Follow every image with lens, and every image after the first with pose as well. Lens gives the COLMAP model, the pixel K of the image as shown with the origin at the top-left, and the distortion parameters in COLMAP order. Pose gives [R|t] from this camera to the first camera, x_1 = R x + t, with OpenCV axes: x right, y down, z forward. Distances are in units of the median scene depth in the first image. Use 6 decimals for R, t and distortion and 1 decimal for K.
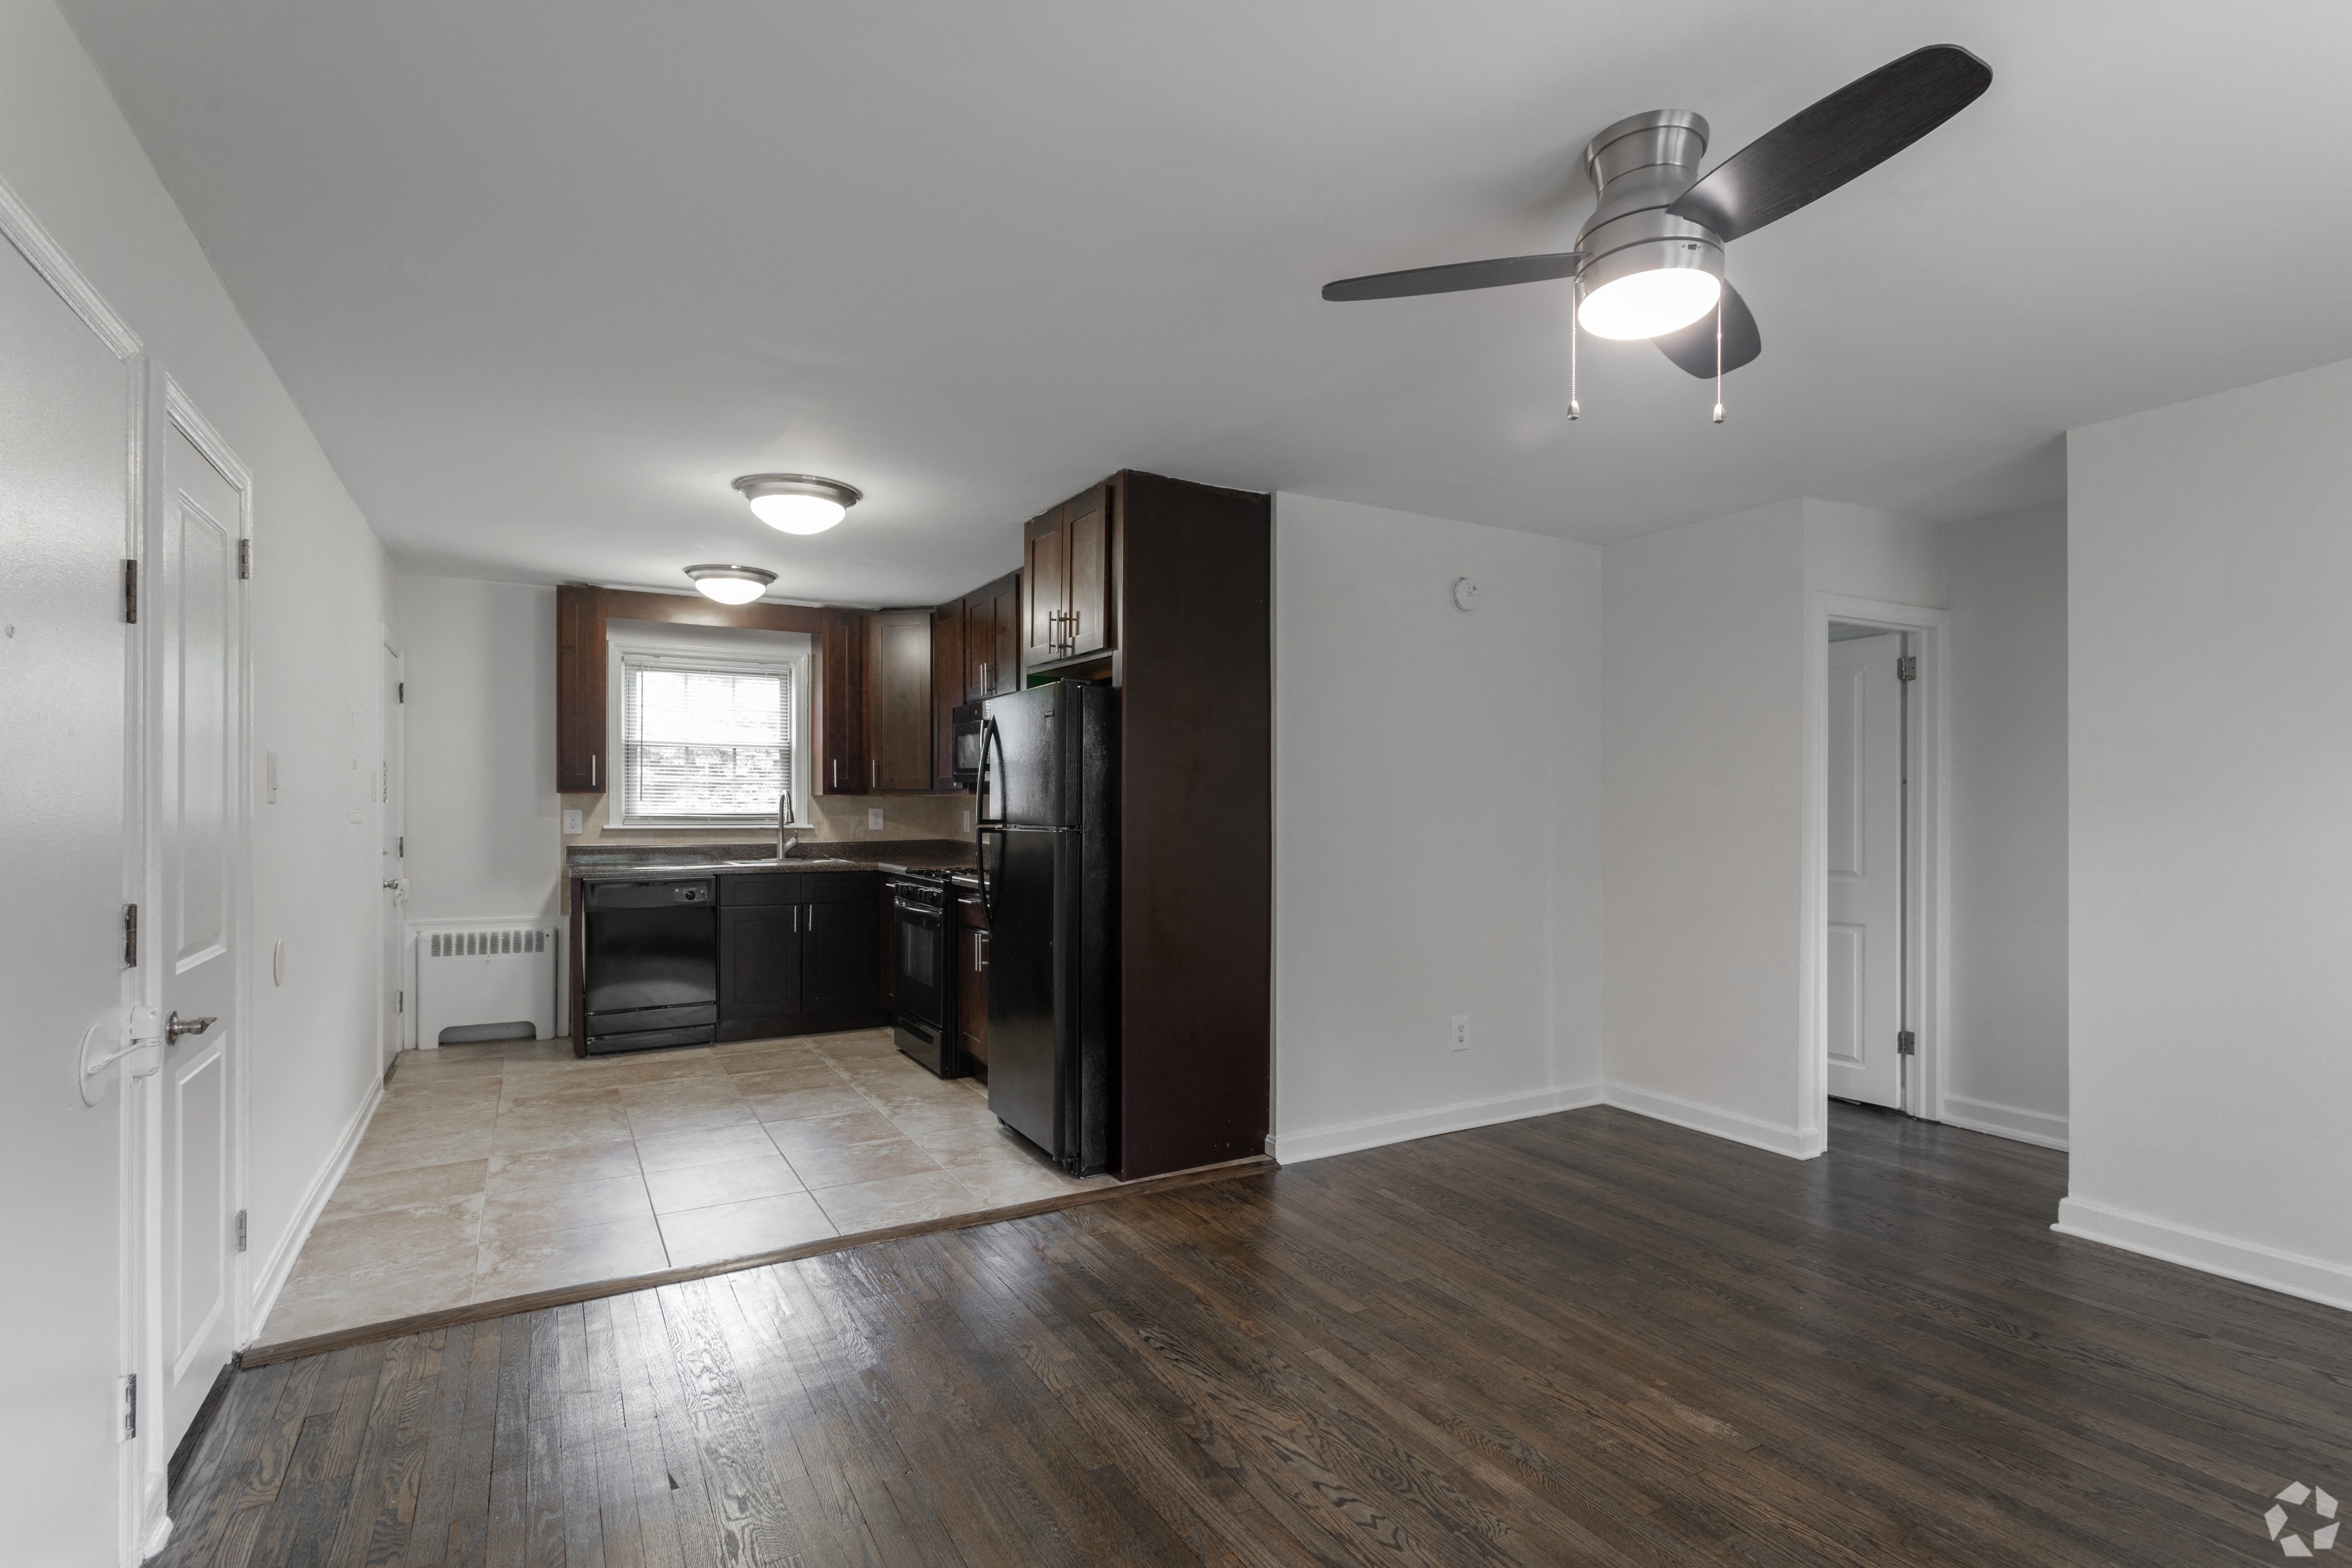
lens RADIAL K [[1128.7, 0, 1174.4], [0, 1128.7, 817.6], [0, 0, 1]] dist [-0.000909, -0.000789]
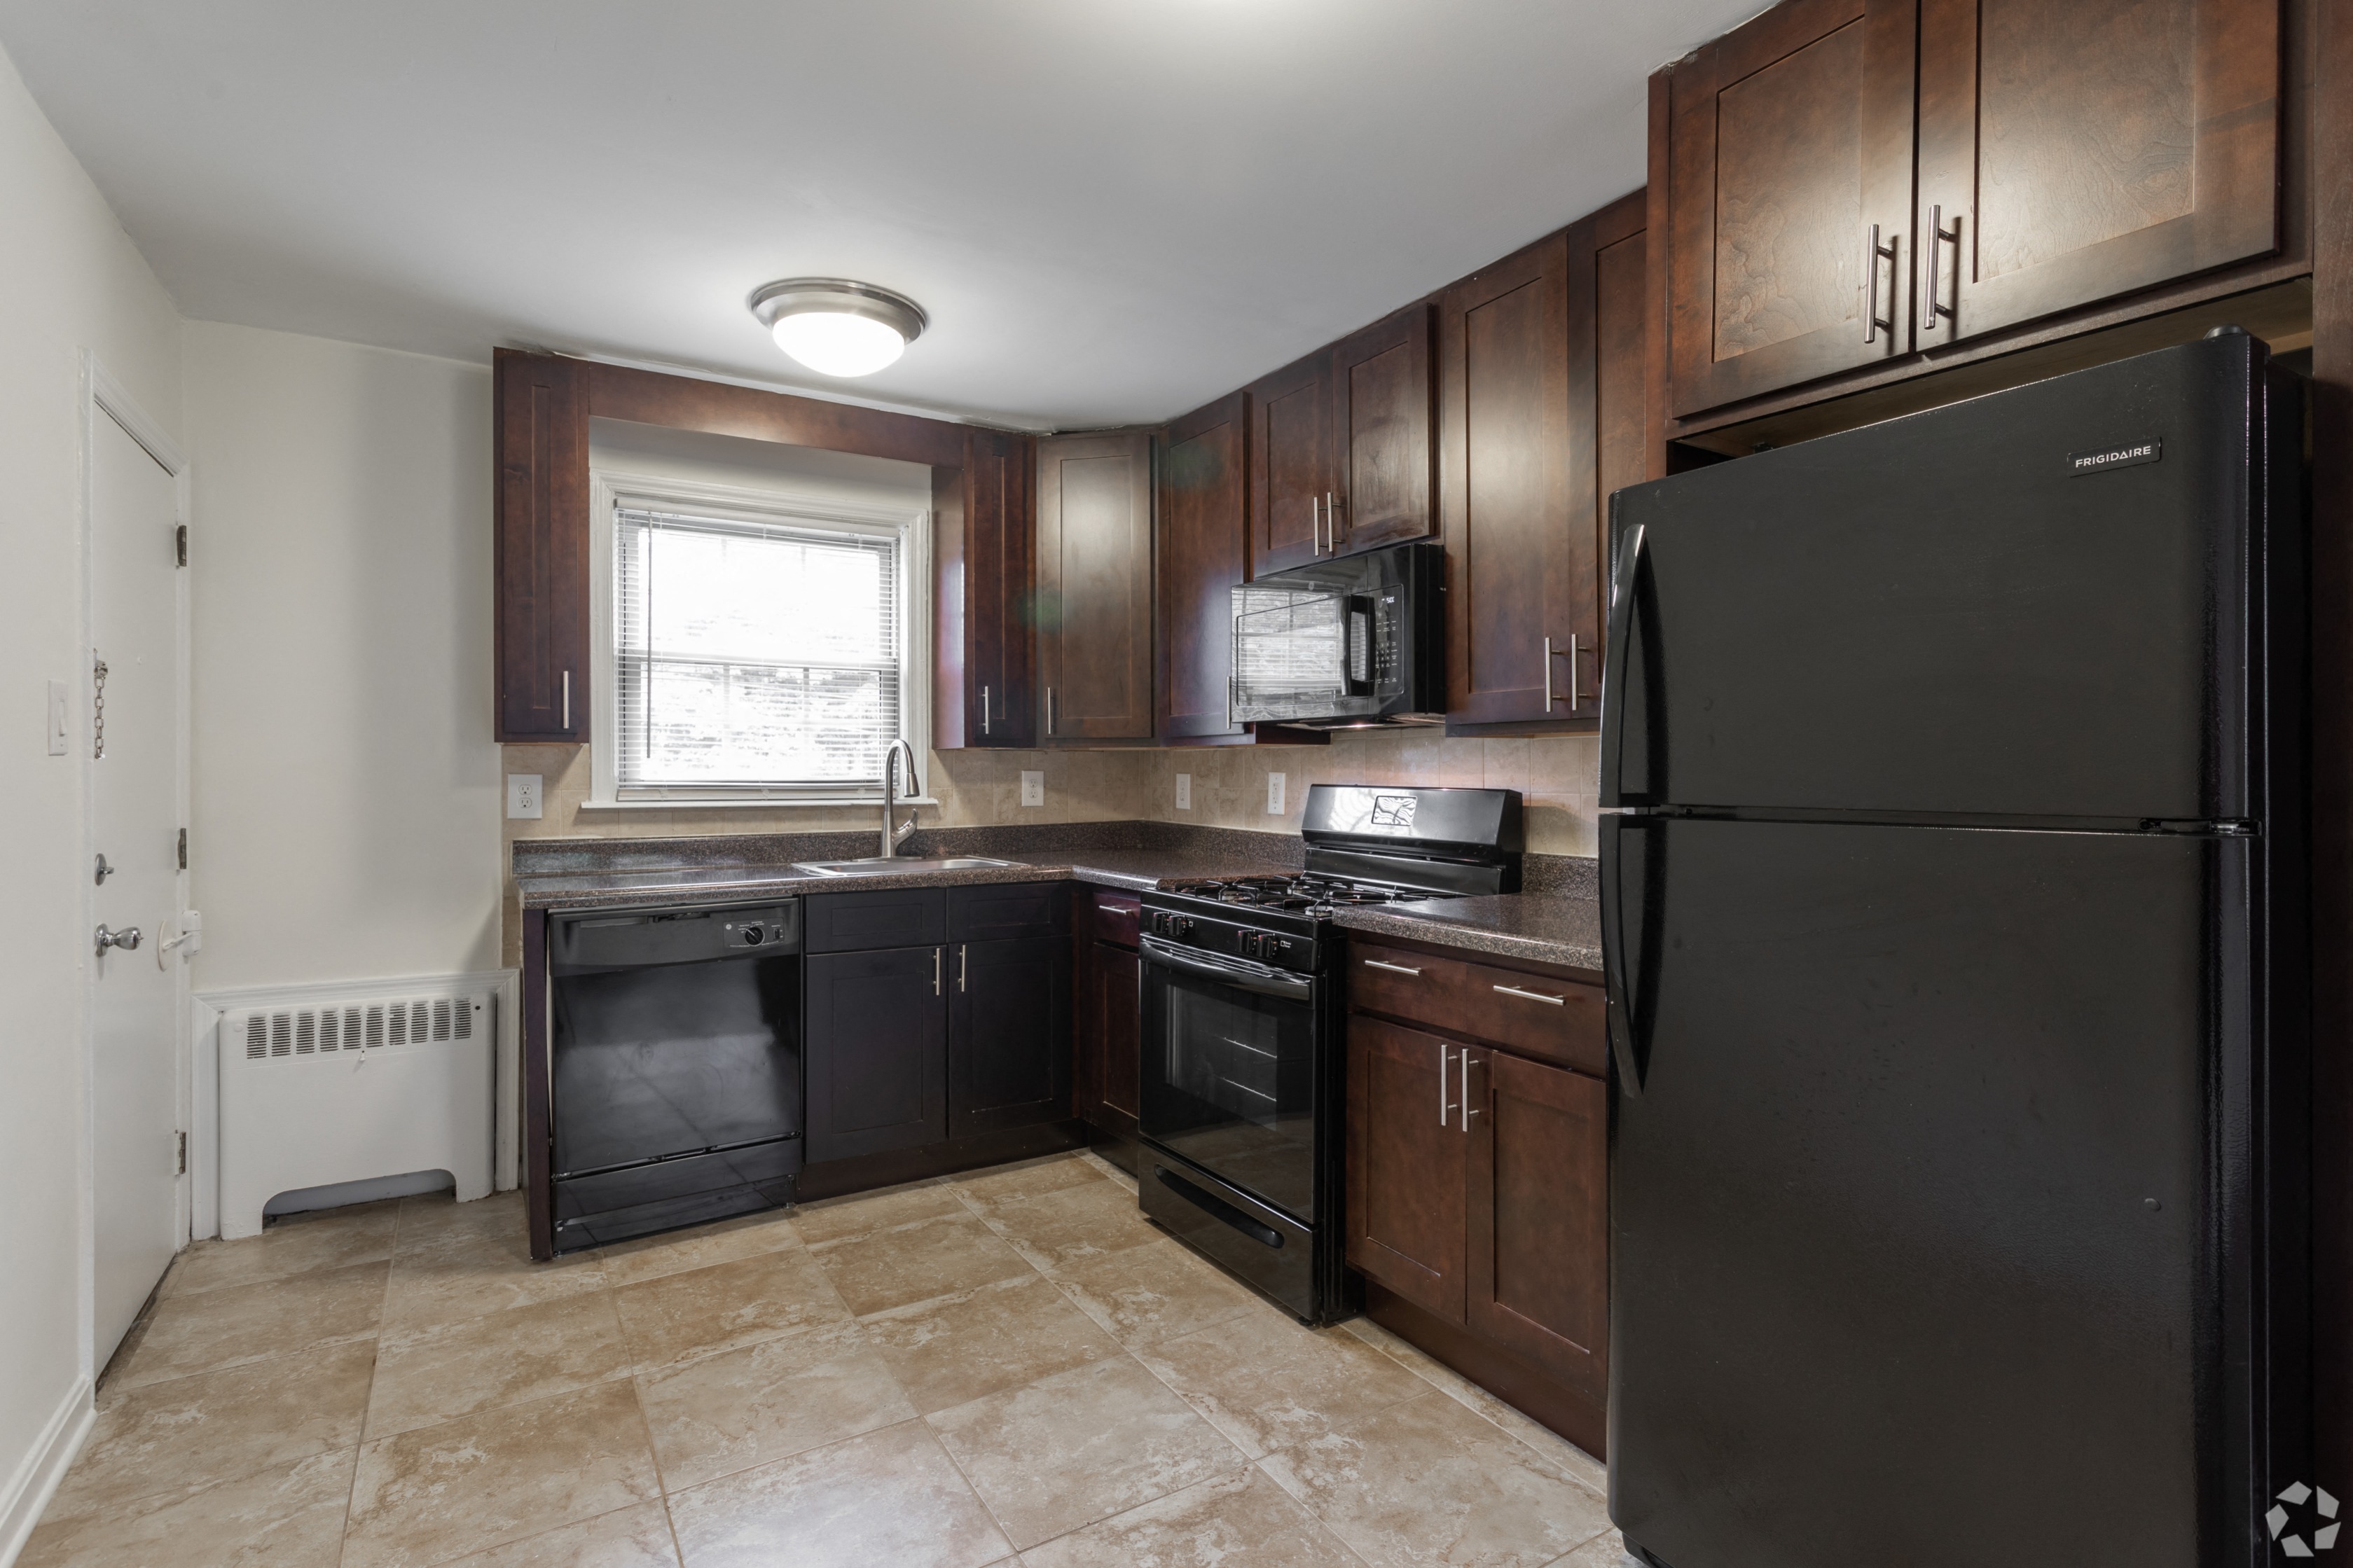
lens RADIAL K [[1159.4, 0, 1190.9], [0, 1159.4, 779.2], [0, 0, 1]] dist [-0.001810, -0.000558]
pose [[0.999215, -0.003980, 0.039410, -0.237416], [0.004092, 0.999988, -0.002771, -0.001706], [-0.039399, 0.002930, 0.999219, 0.434926]]
